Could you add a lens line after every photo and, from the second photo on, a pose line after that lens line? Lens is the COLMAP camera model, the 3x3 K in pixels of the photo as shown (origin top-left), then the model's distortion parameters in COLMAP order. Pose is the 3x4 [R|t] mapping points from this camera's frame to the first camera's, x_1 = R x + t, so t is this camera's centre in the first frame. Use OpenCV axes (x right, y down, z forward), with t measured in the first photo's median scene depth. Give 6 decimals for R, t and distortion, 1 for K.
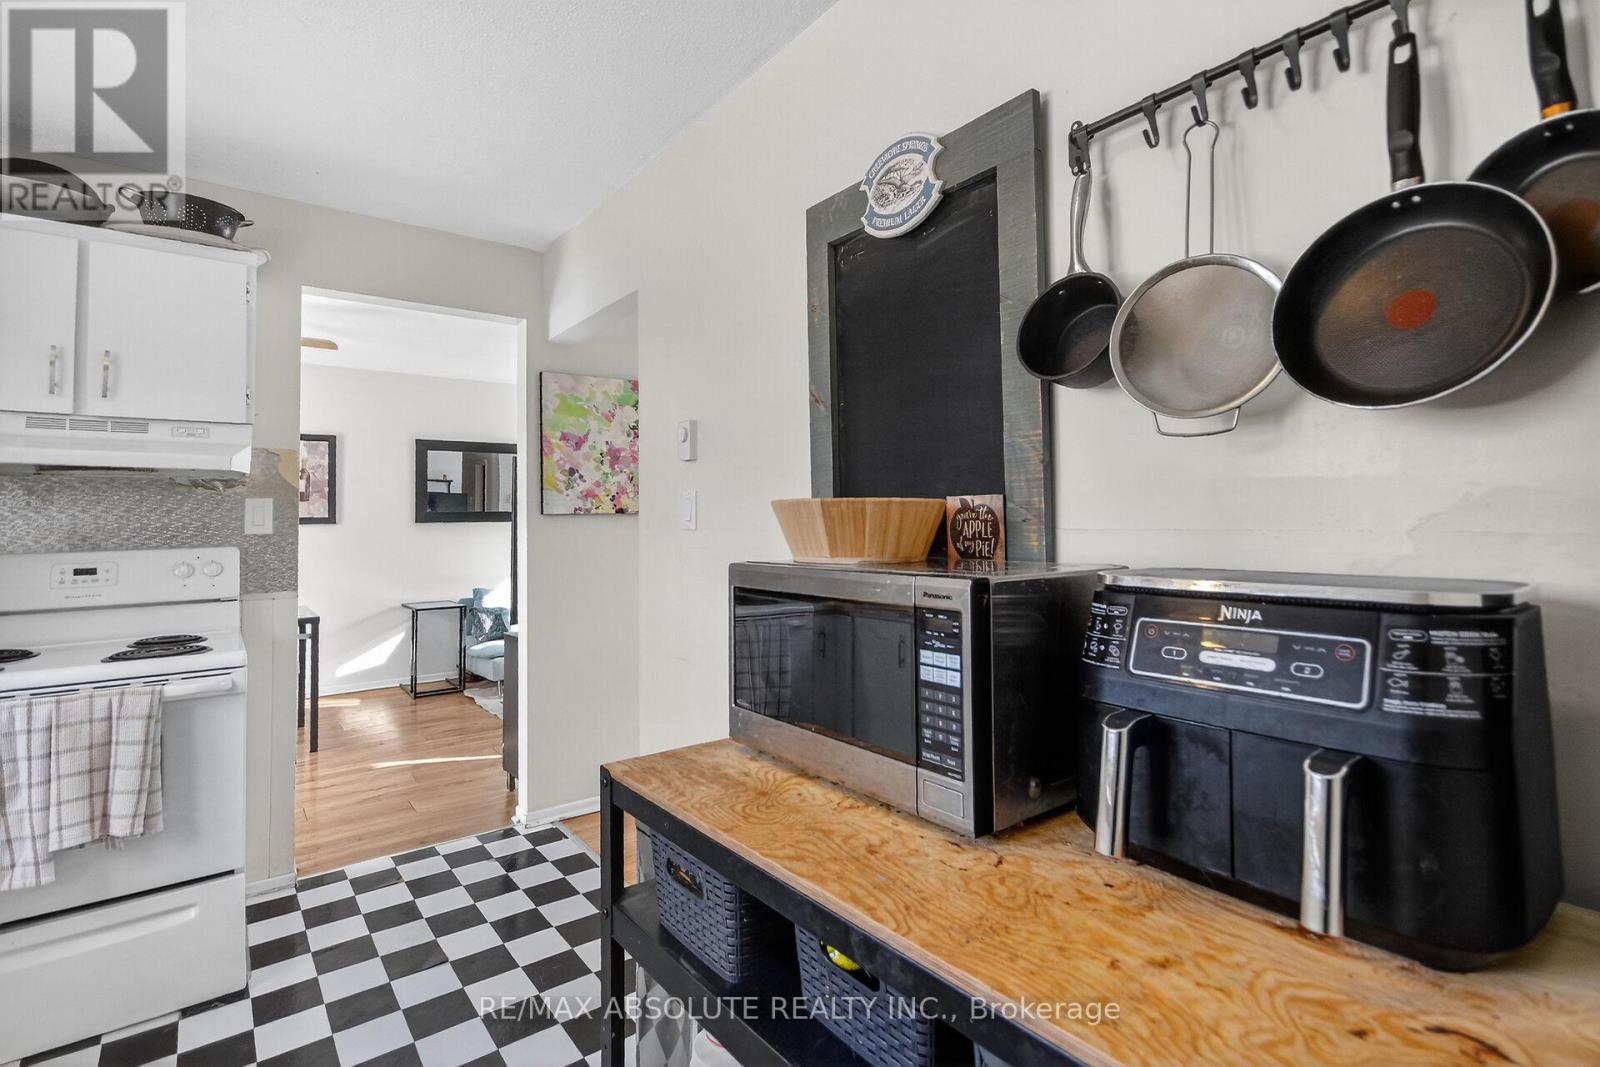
lens RADIAL K [[769.1, 0, 809.2], [0, 769.1, 528.7], [0, 0, 1]] dist [-0.000053, -0.001197]
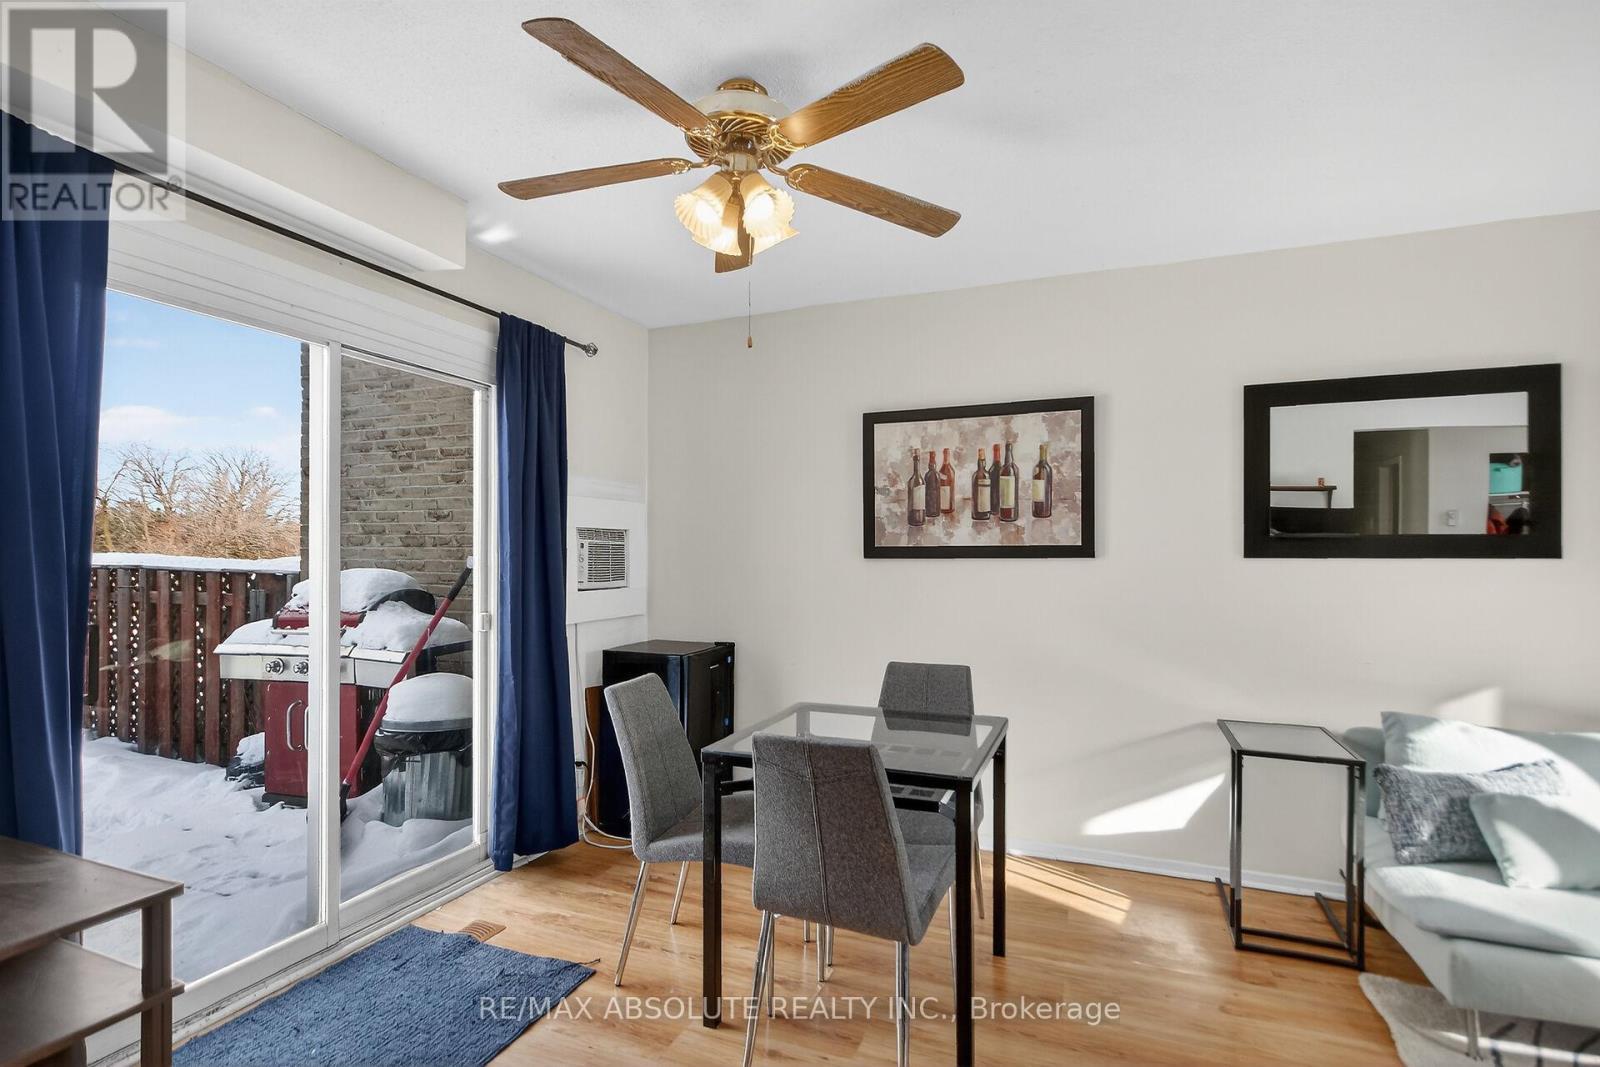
lens RADIAL K [[747.2, 0, 798.8], [0, 747.2, 549.6], [0, 0, 1]] dist [0.000138, -0.003735]
pose [[0.489154, -0.001717, -0.872196, -0.246371], [-0.007585, 0.999952, -0.006223, -0.006873], [0.872165, 0.009660, 0.489117, 0.539186]]
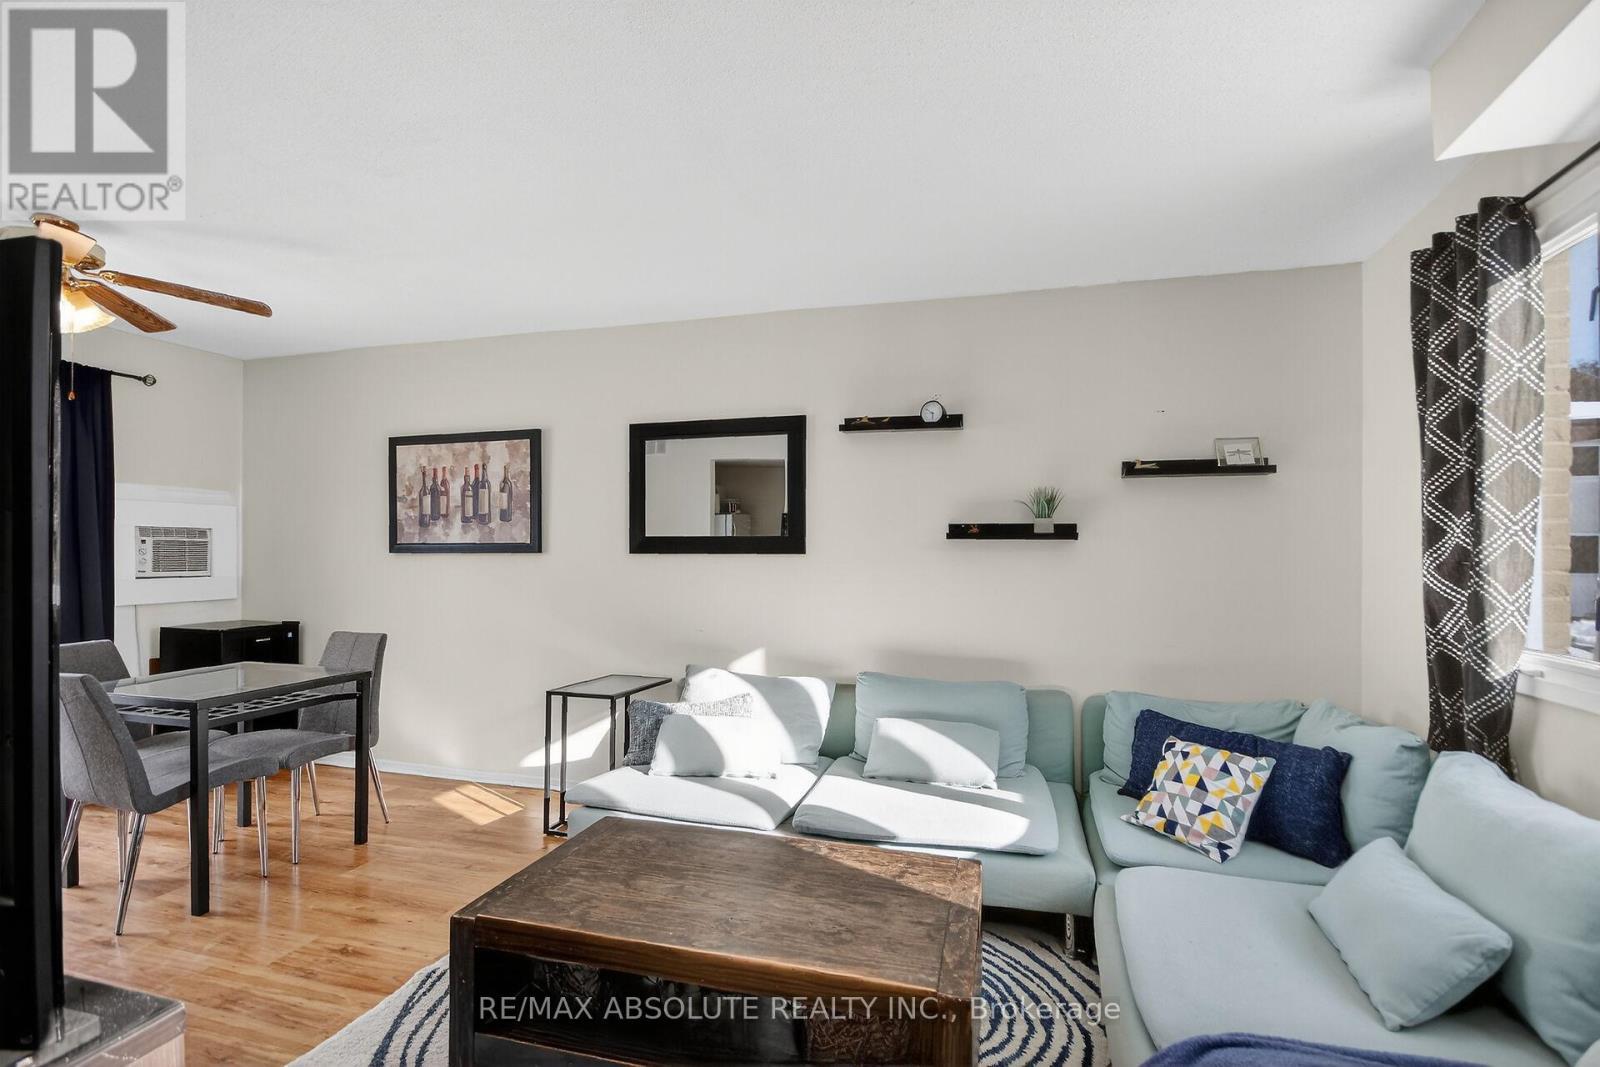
lens RADIAL K [[747.2, 0, 798.8], [0, 747.2, 549.6], [0, 0, 1]] dist [0.000138, -0.003735]
pose [[0.571265, -0.001340, -0.820765, 0.090115], [-0.012027, 0.999878, -0.010003, -0.004828], [0.820678, 0.015585, 0.571179, 0.777738]]
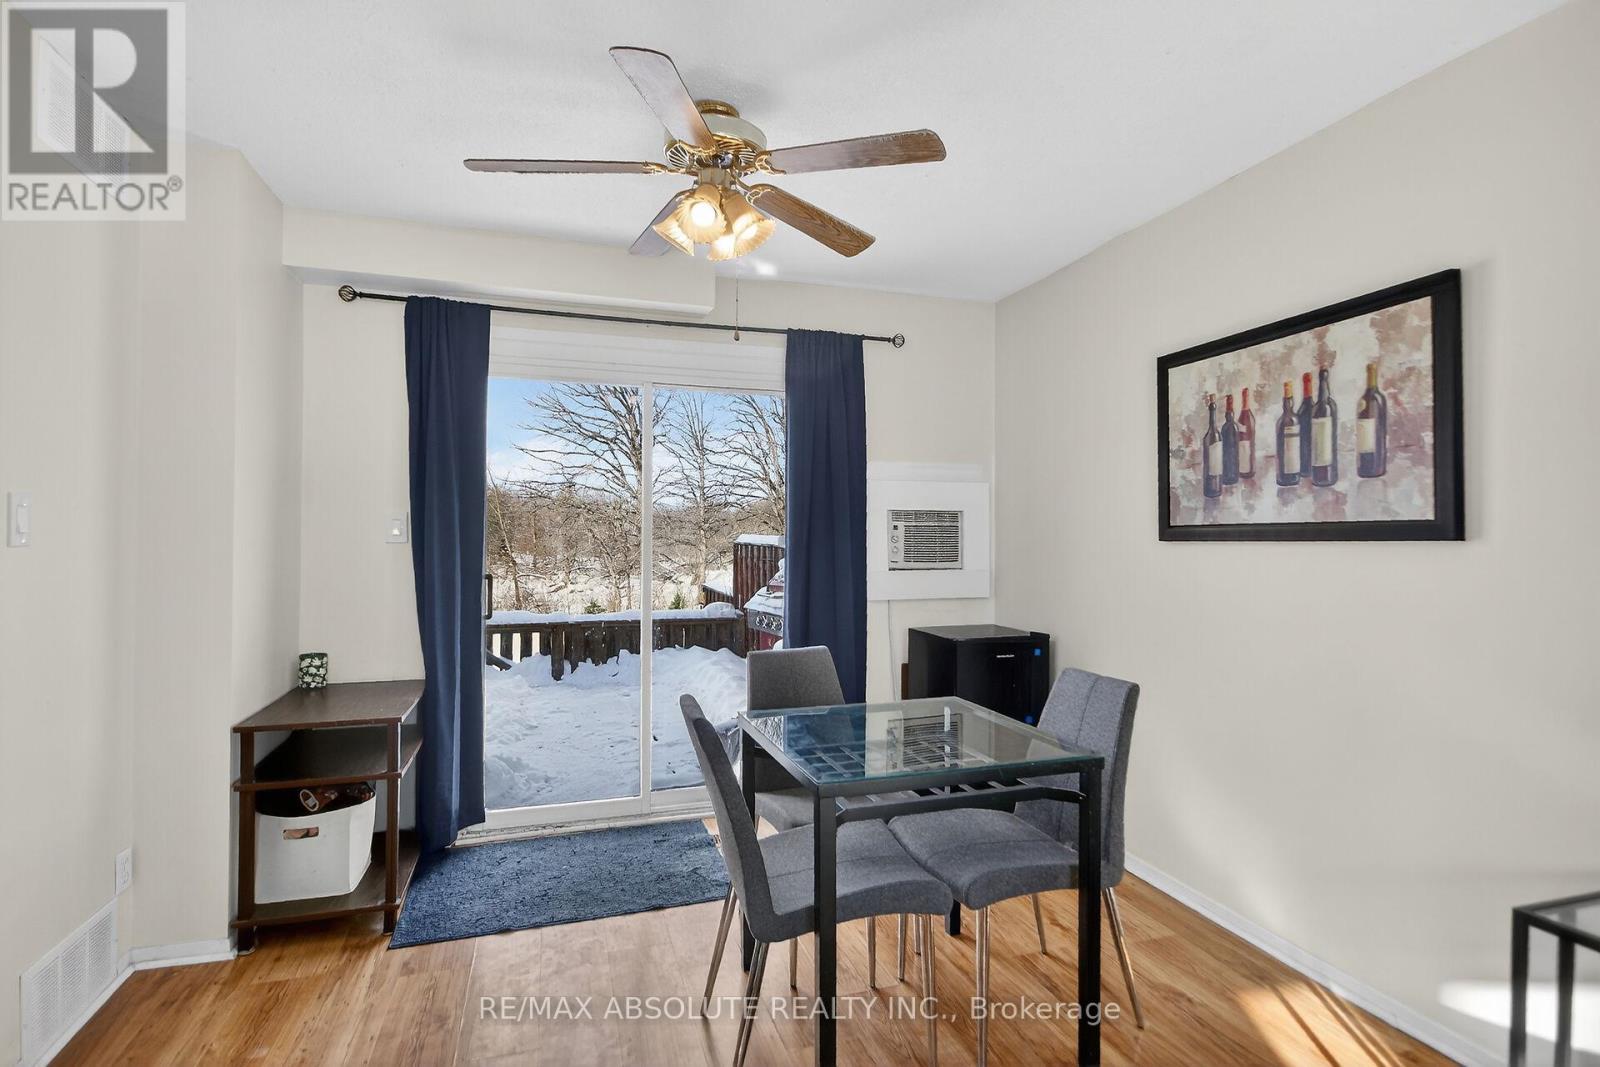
lens RADIAL K [[790.4, 0, 835.7], [0, 790.4, 531.4], [0, 0, 1]] dist [0.012554, 0.000690]
pose [[-0.325084, -0.009080, -0.945641, -0.205416], [-0.012237, 0.999911, -0.005395, -0.004784], [0.945606, 0.009818, -0.325166, 0.835673]]
